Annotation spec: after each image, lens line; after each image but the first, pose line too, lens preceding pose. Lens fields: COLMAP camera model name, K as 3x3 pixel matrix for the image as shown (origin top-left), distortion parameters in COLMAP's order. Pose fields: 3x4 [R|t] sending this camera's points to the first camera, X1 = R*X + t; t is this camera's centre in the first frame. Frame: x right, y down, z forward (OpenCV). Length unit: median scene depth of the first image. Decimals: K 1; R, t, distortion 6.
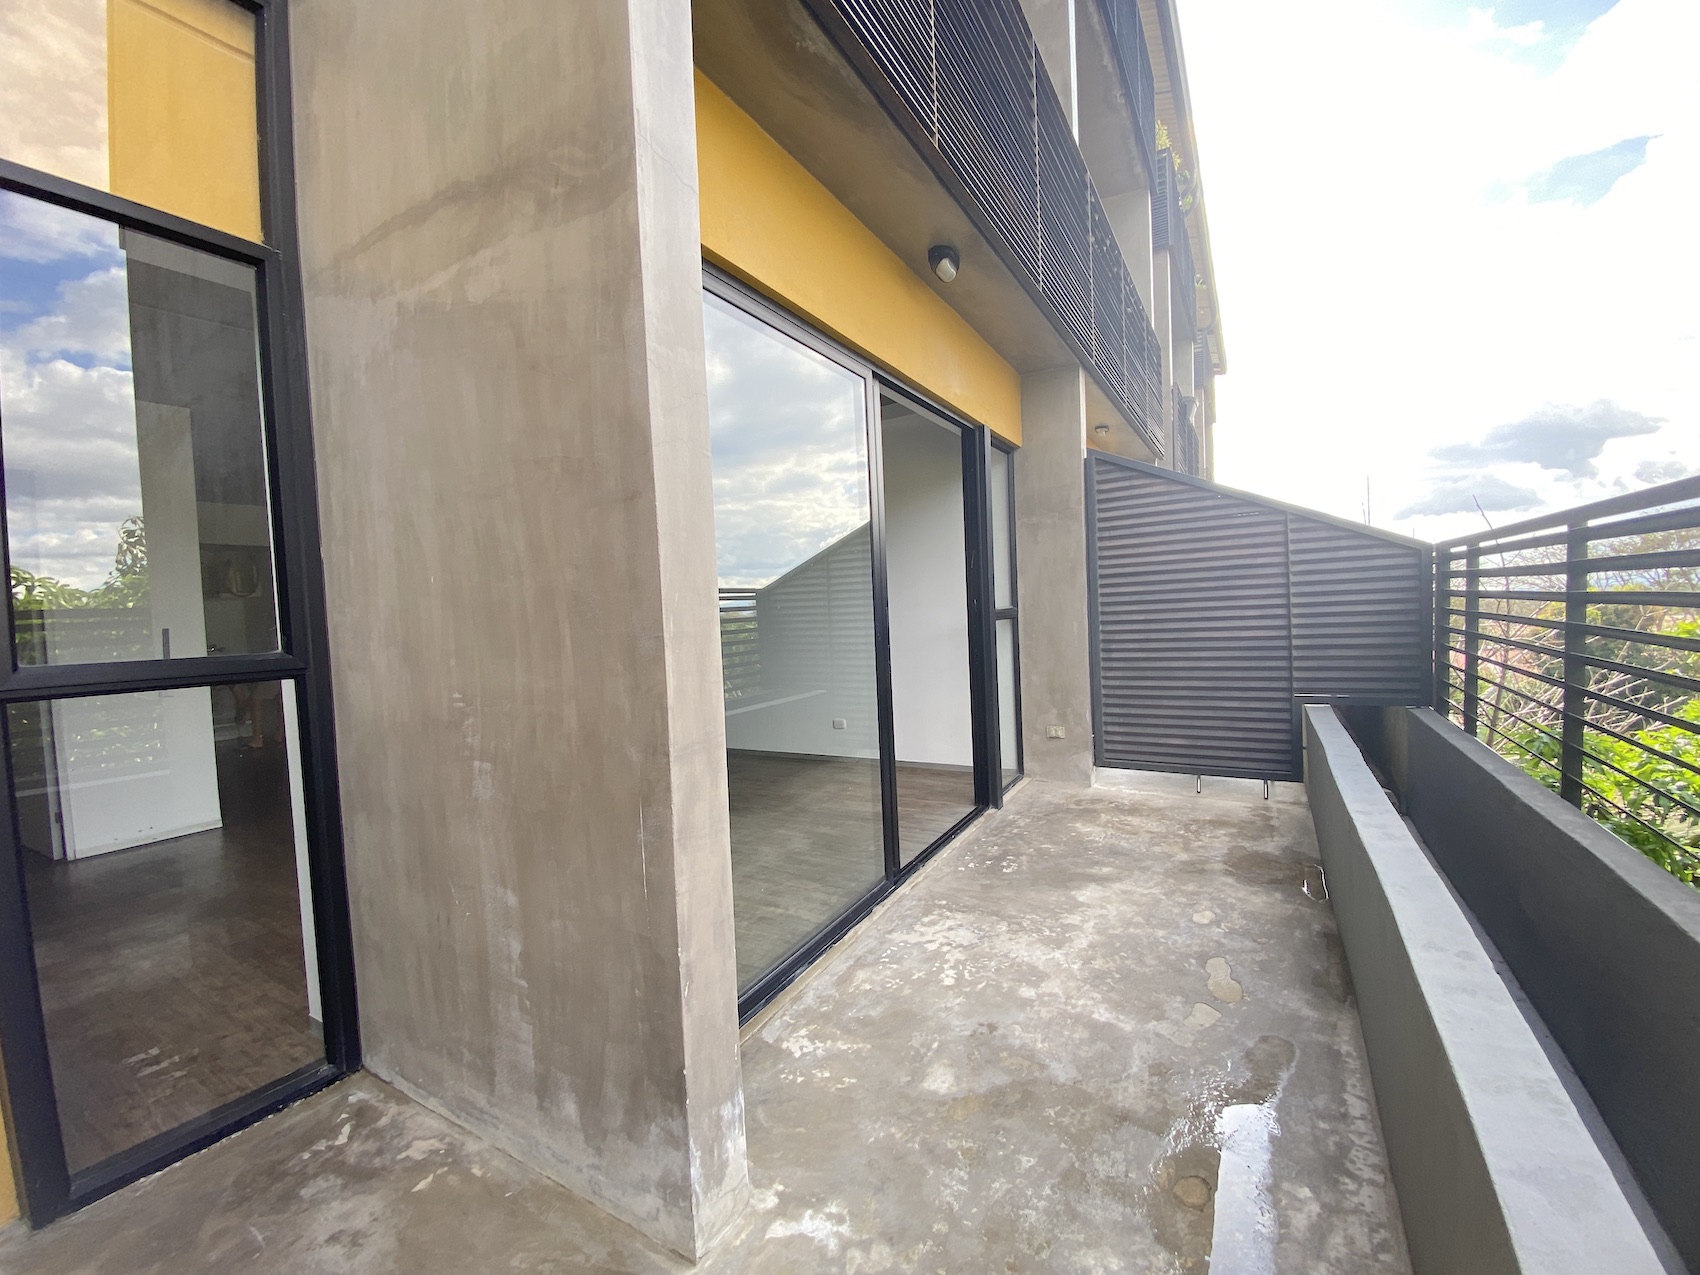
lens RADIAL K [[690.6, 0, 852.1], [0, 690.6, 626.7], [0, 0, 1]] dist [0.017834, -0.017238]
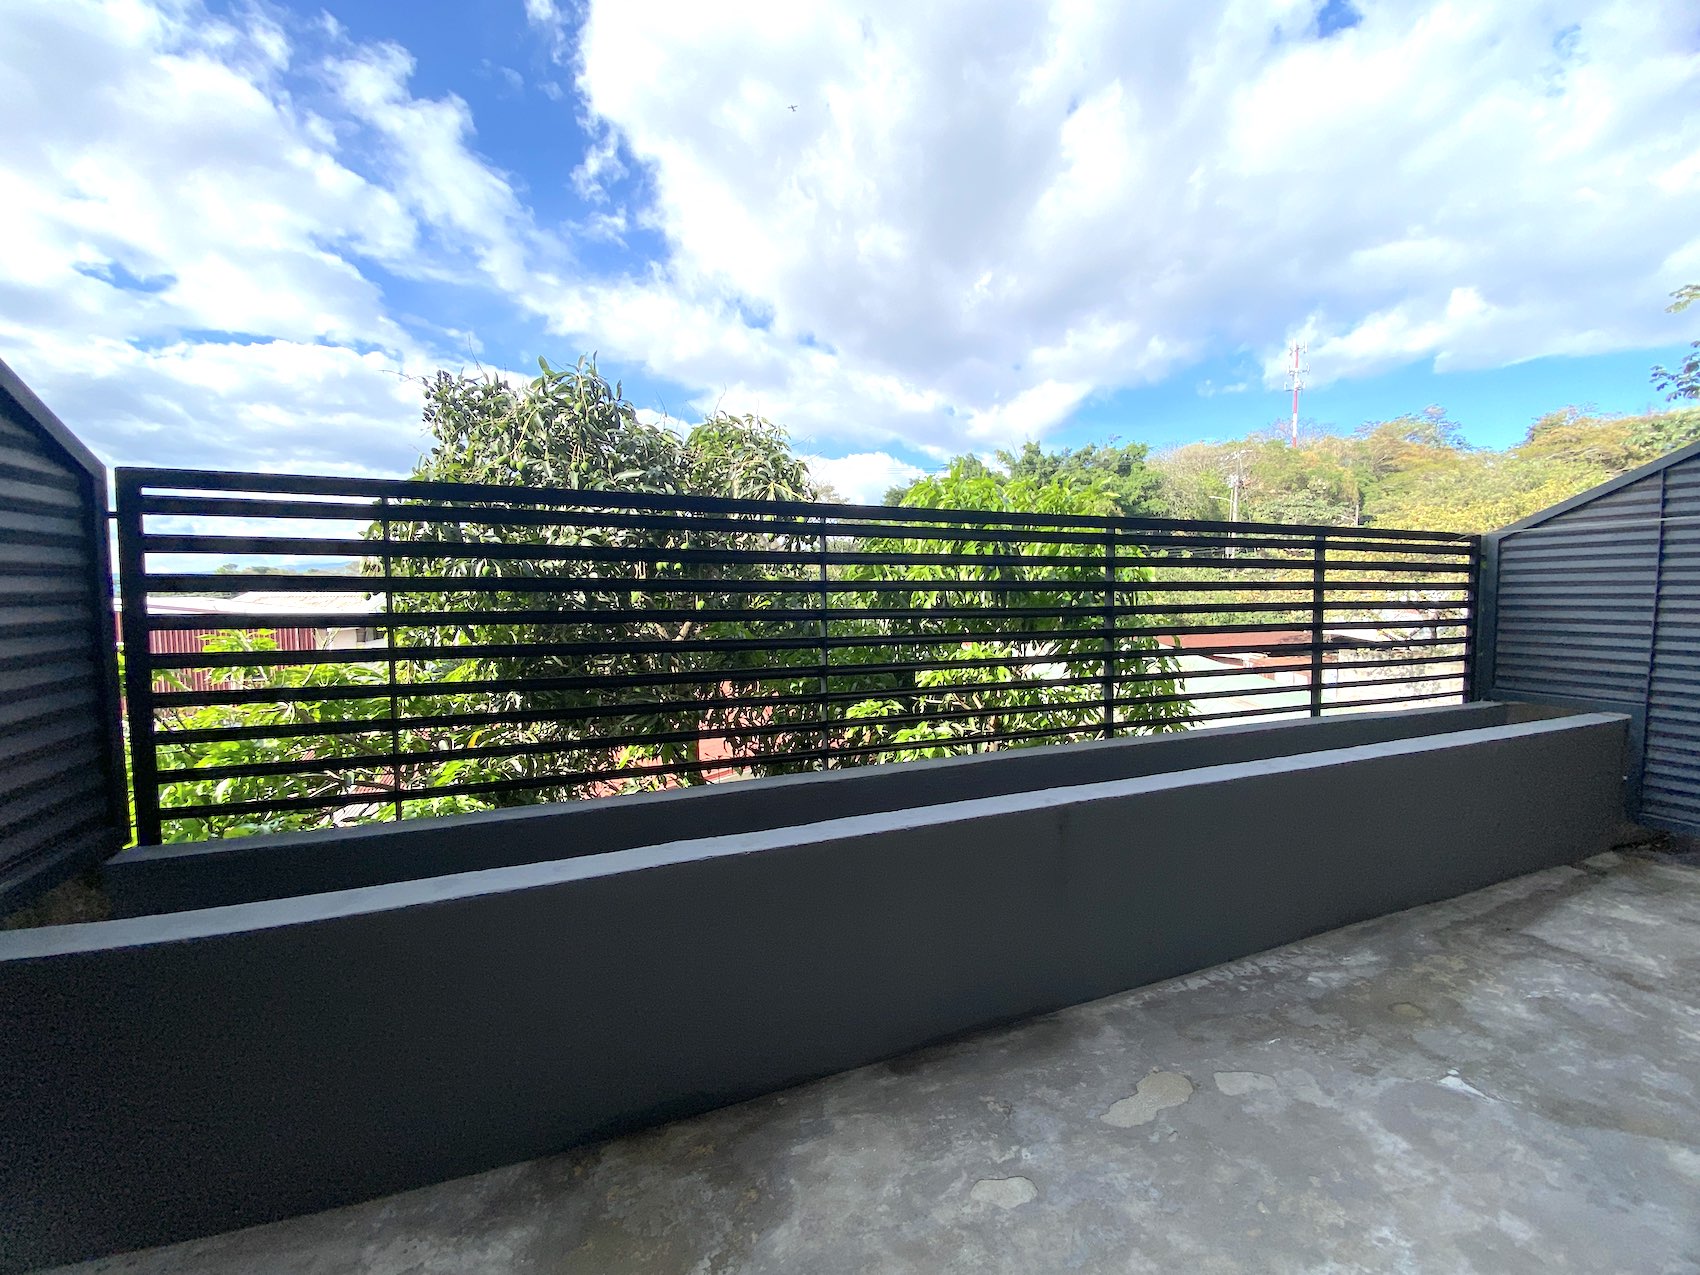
lens RADIAL K [[690.6, 0, 852.1], [0, 690.6, 626.7], [0, 0, 1]] dist [0.017834, -0.017238]
pose [[-0.793626, 0.014130, 0.608242, 0.359981], [0.052332, 0.997611, 0.045106, -0.026304], [-0.606151, 0.067628, -0.792469, 1.840184]]
